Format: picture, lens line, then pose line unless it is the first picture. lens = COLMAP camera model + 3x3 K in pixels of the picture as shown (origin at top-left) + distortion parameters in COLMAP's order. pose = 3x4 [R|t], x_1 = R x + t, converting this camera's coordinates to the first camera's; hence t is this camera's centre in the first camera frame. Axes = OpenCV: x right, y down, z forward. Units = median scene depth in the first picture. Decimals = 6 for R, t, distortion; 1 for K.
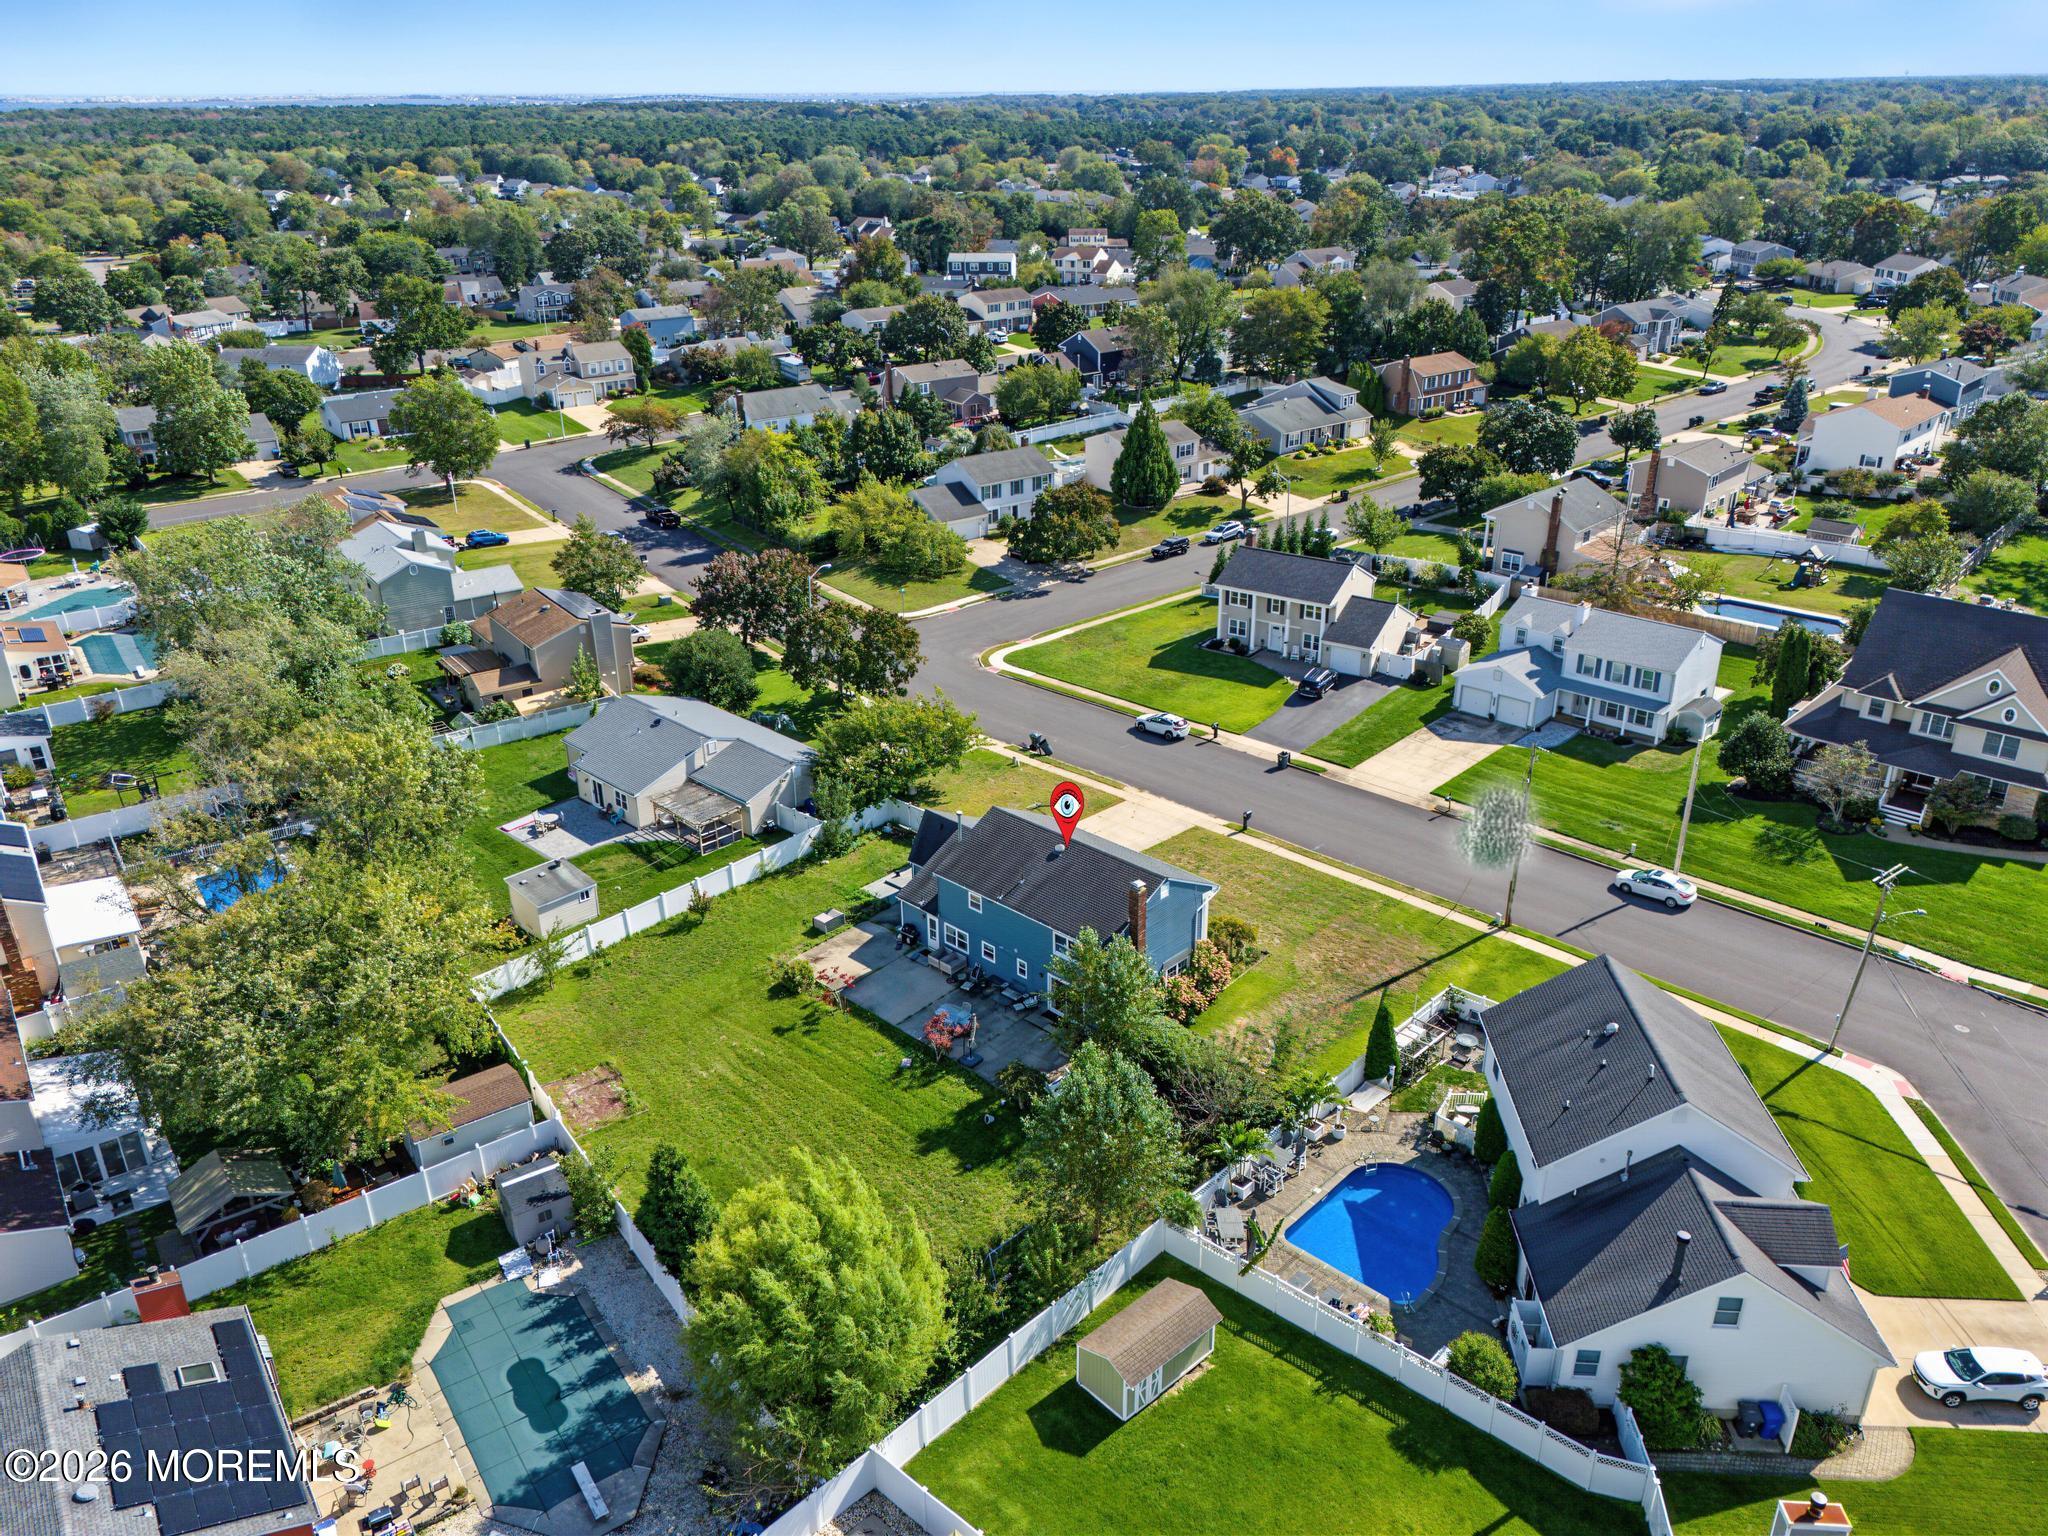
lens RADIAL K [[1498.0, 0, 1024.0], [0, 1498.0, 768.0], [0, 0, 1]] dist [0.062596, -0.058247]
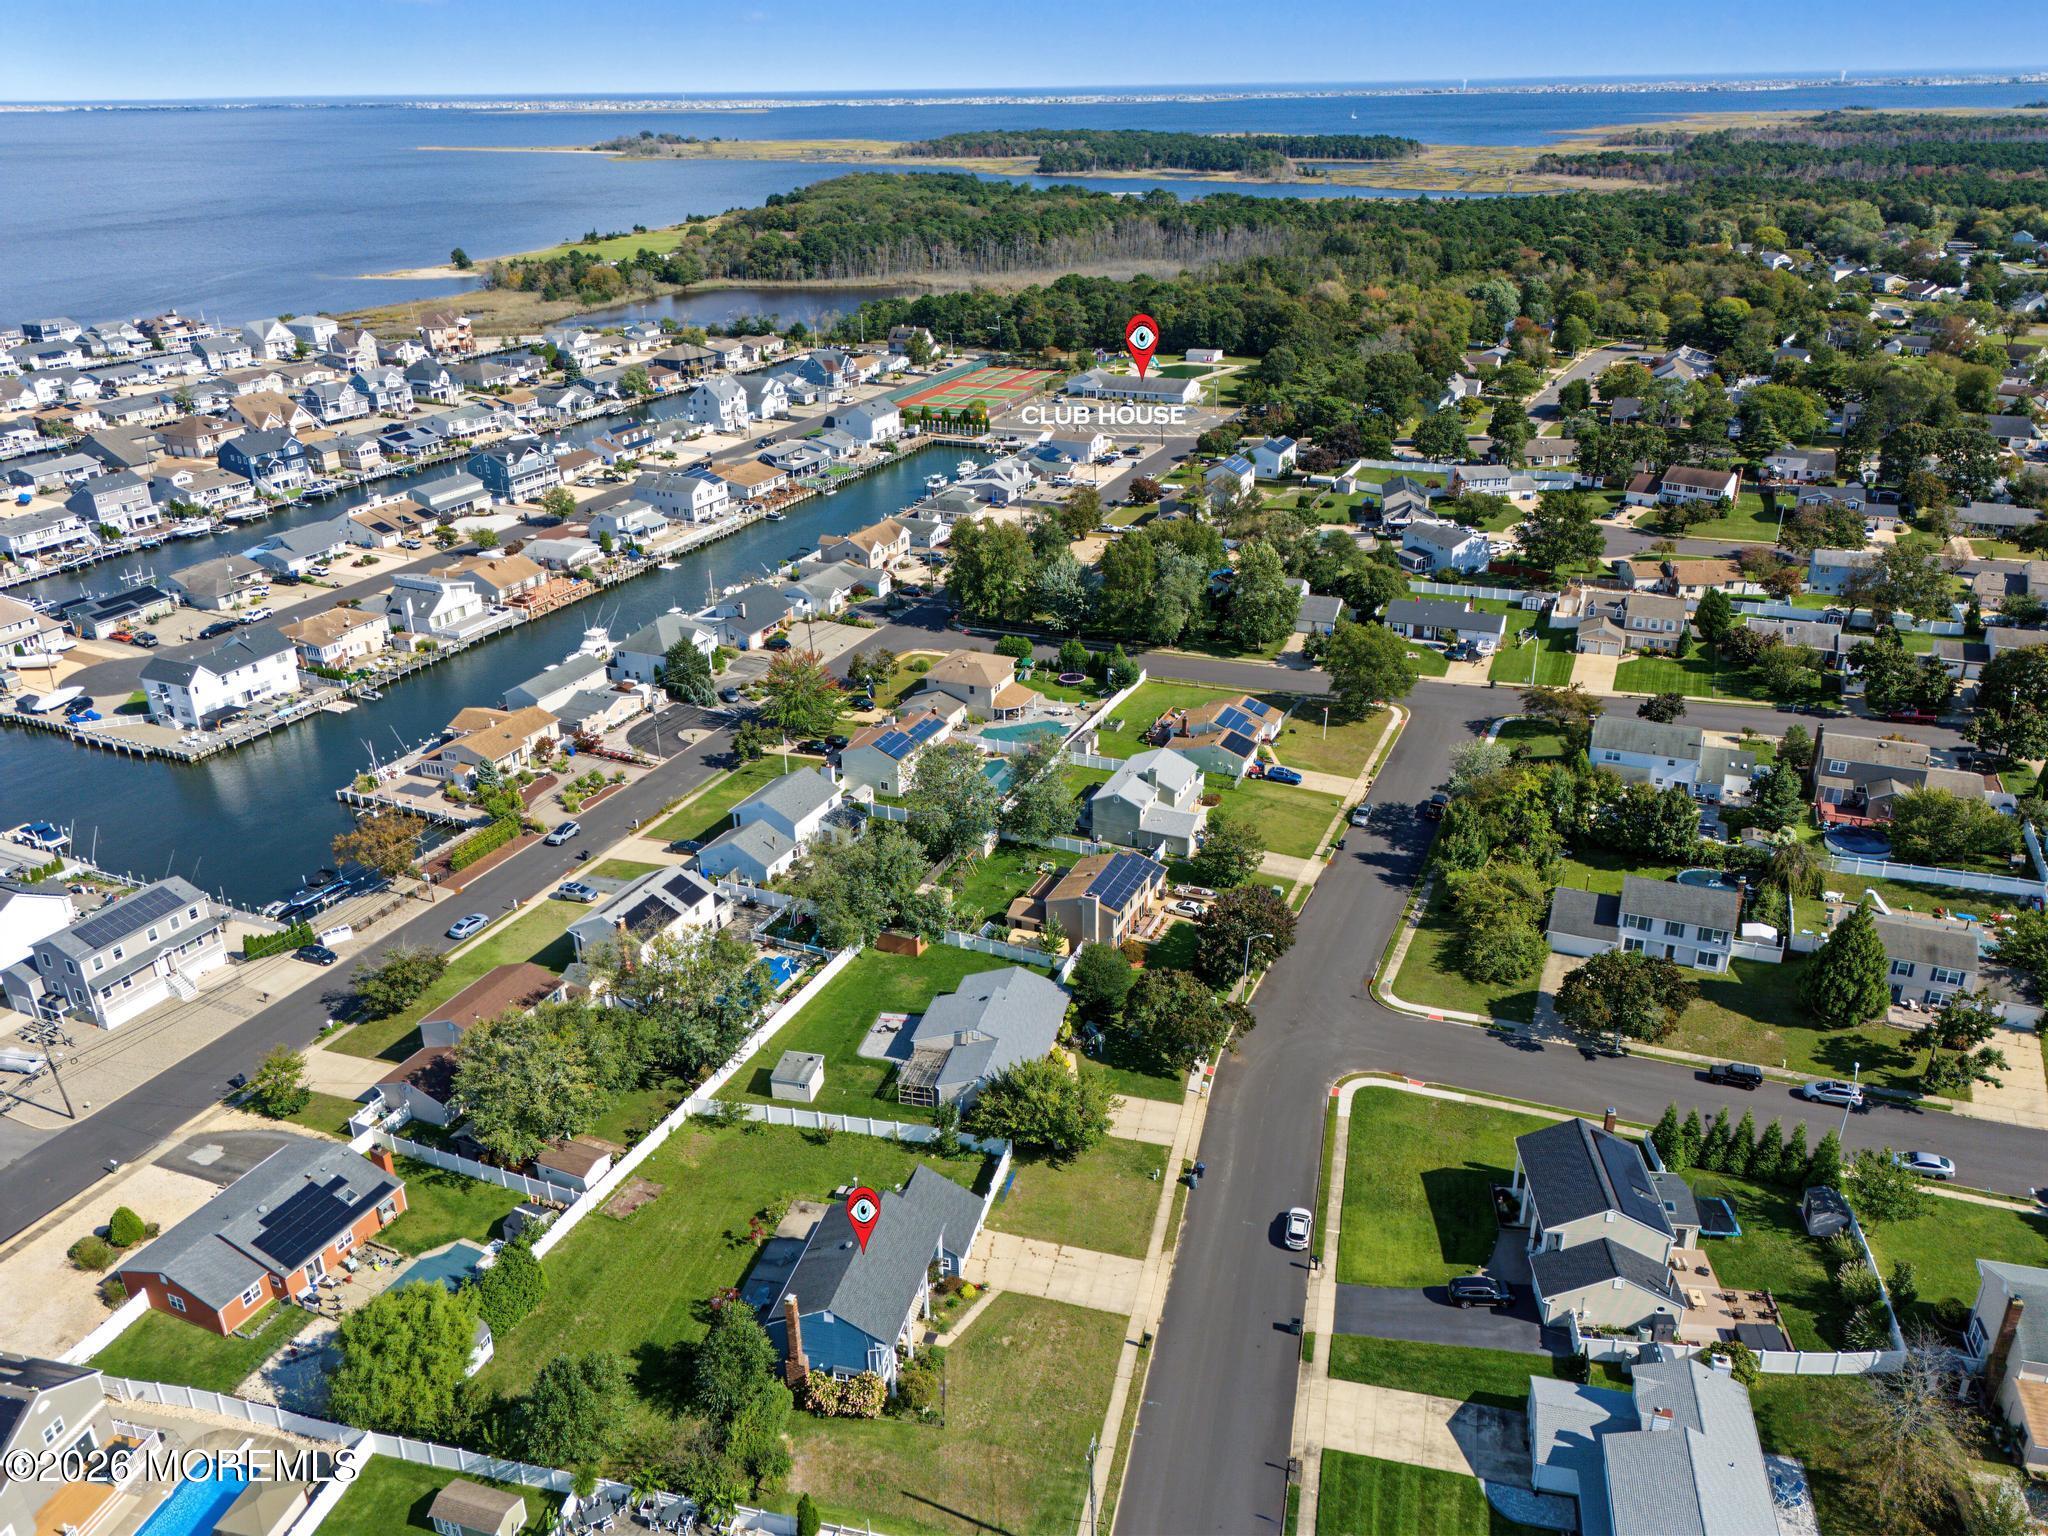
lens RADIAL K [[1498.0, 0, 1024.0], [0, 1498.0, 768.0], [0, 0, 1]] dist [0.062596, -0.058247]
pose [[0.498941, 0.361301, -0.787730, 0.567225], [-0.350151, 0.915501, 0.198122, -0.370104], [0.792749, 0.176974, 0.583291, 0.138812]]
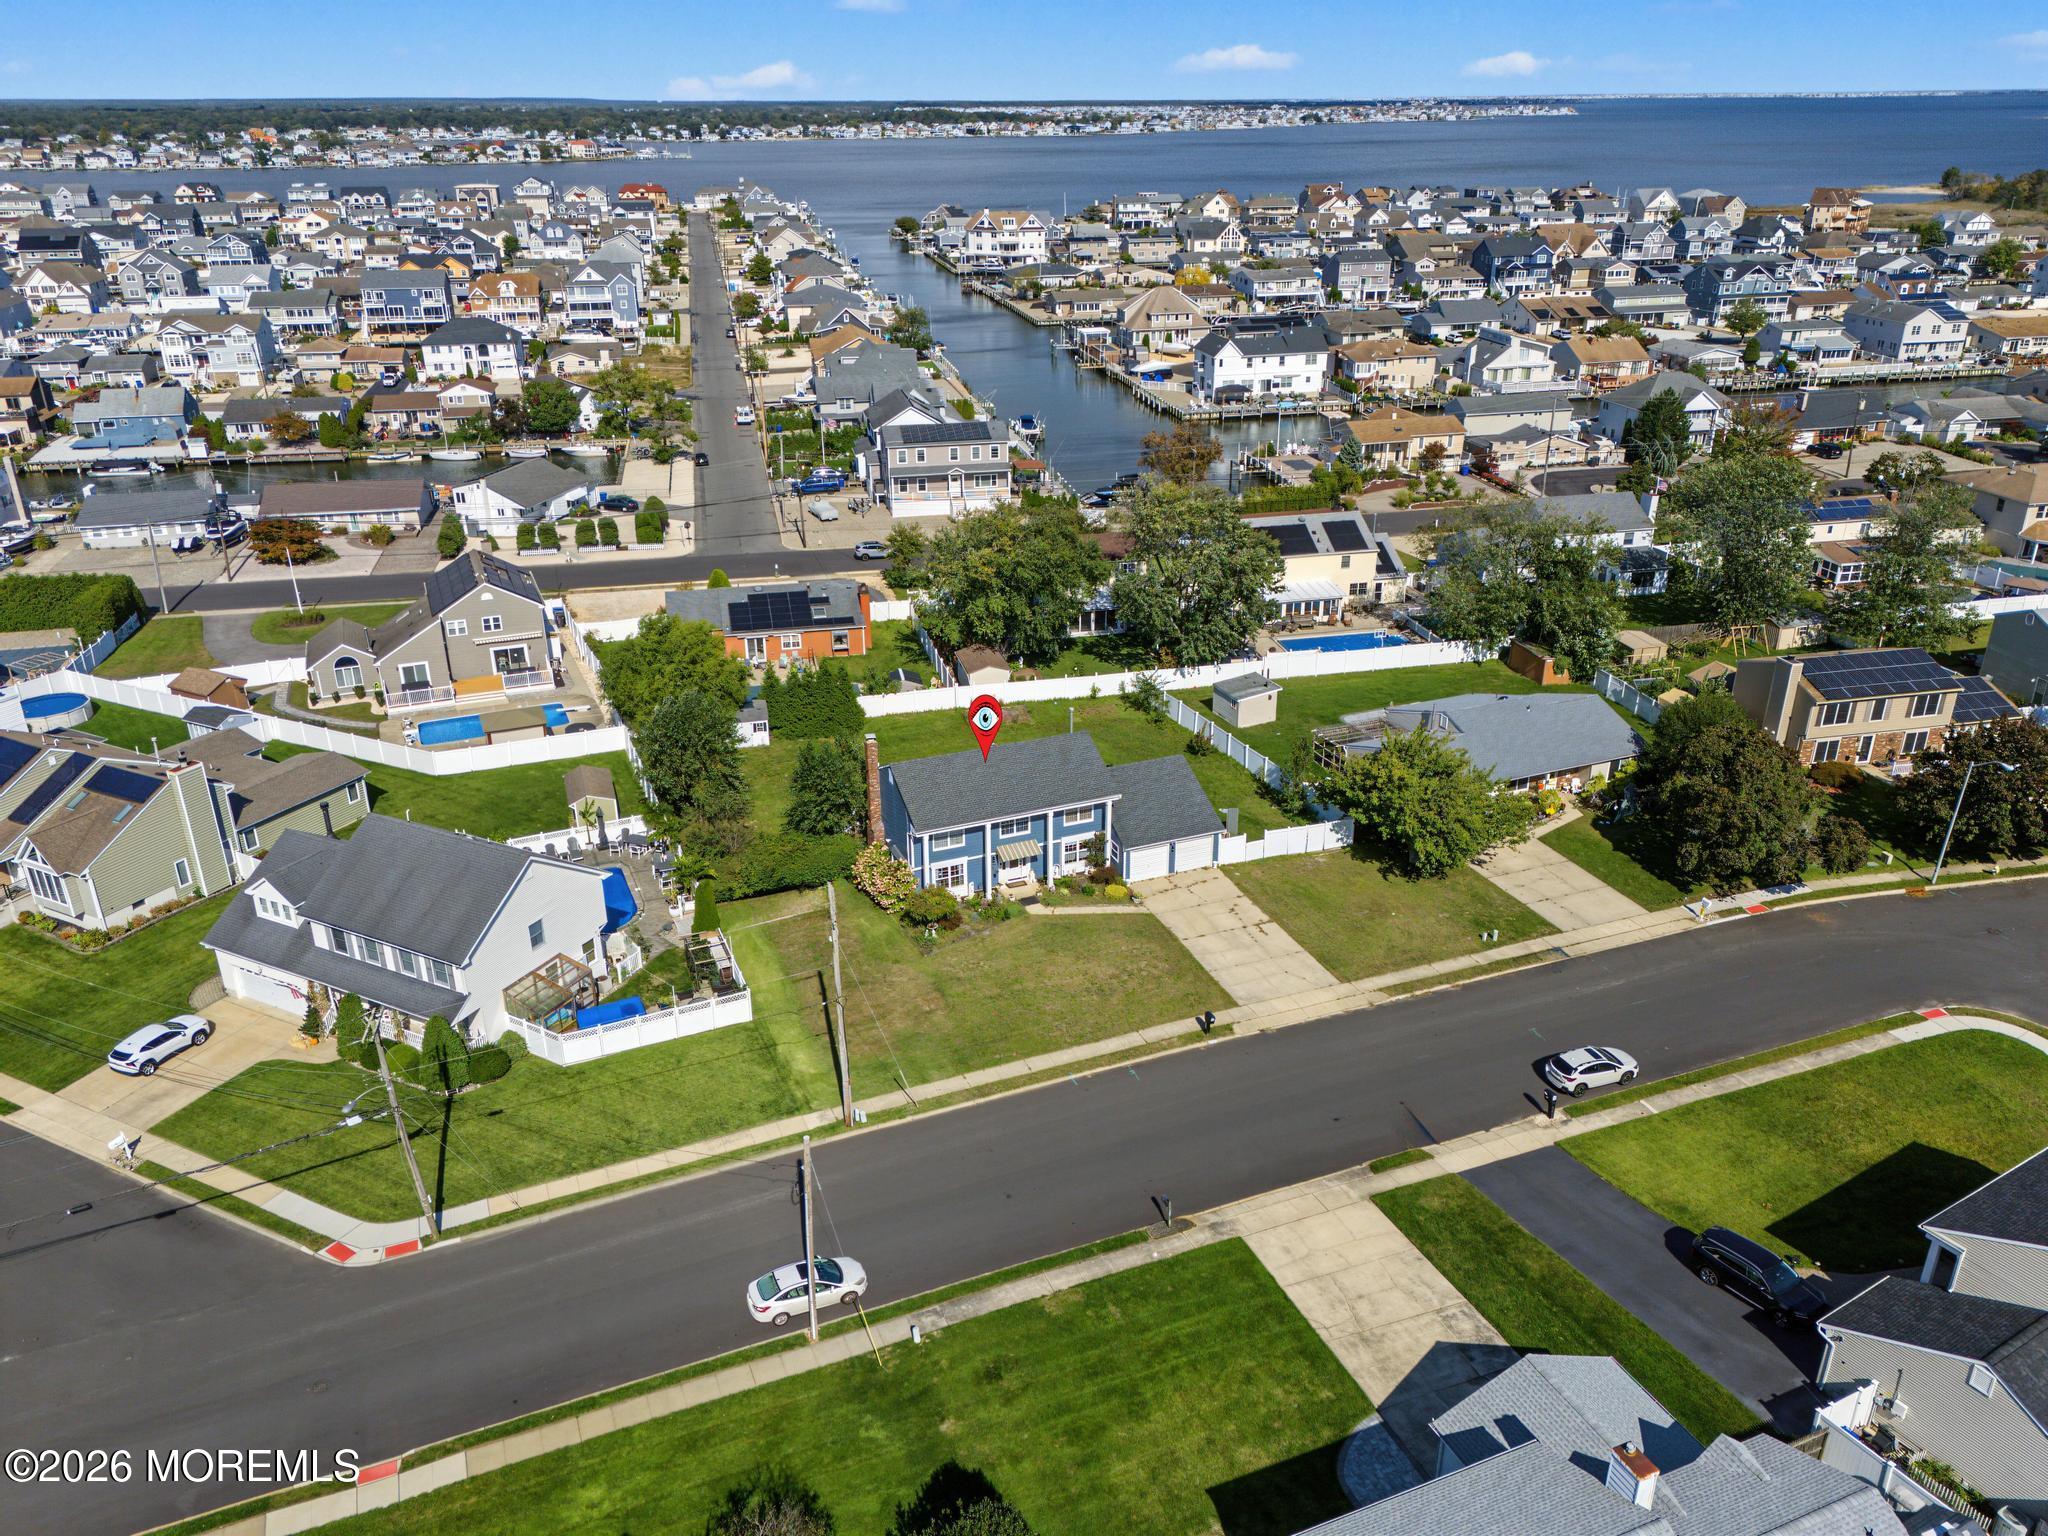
lens RADIAL K [[1498.0, 0, 1024.0], [0, 1498.0, 768.0], [0, 0, 1]] dist [0.062596, -0.058247]
pose [[-0.392660, 0.387234, -0.834187, 0.519858], [-0.368059, 0.765068, 0.528398, -0.289996], [0.842823, 0.514511, -0.157887, 0.666716]]
